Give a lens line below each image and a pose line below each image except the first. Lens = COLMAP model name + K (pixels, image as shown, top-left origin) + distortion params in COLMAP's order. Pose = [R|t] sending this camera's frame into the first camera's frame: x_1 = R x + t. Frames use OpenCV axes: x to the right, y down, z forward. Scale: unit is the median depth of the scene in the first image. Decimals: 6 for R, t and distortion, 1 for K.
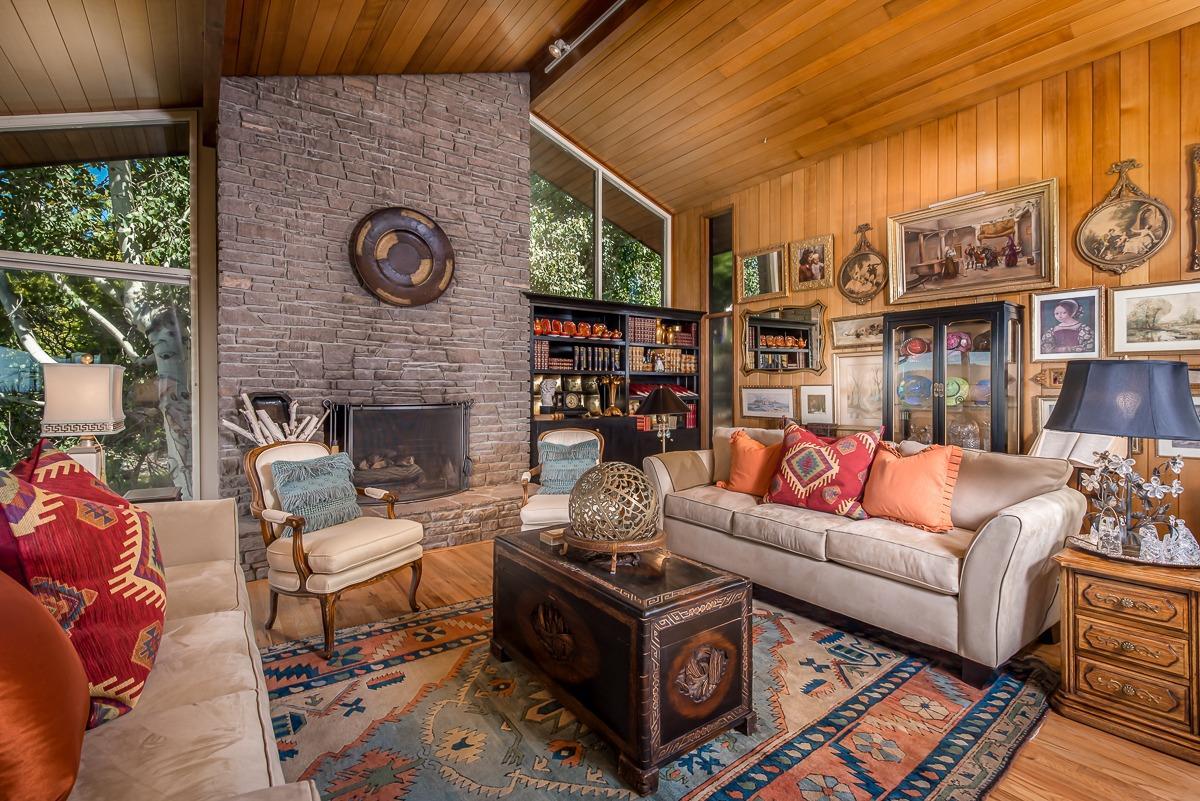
lens RADIAL K [[527.8, 0, 600.0], [0, 527.8, 400.5], [0, 0, 1]] dist [-0.020123, 0.000032]
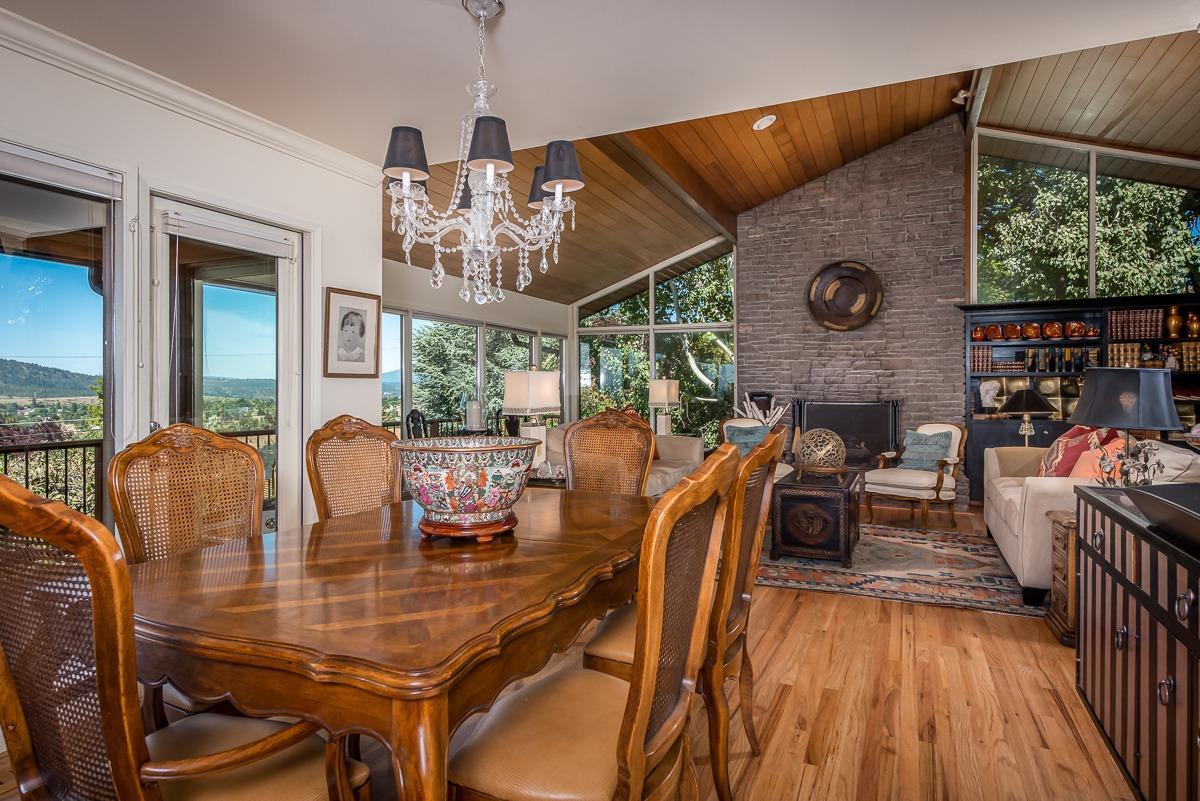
lens RADIAL K [[688.7, 0, 600.0], [0, 688.7, 400.5], [0, 0, 1]] dist [-0.000241, -0.000131]
pose [[0.488335, 0.009587, -0.872604, 0.902243], [-0.024540, 0.999695, -0.002750, 0.025995], [0.872311, 0.022757, 0.488421, -0.449521]]
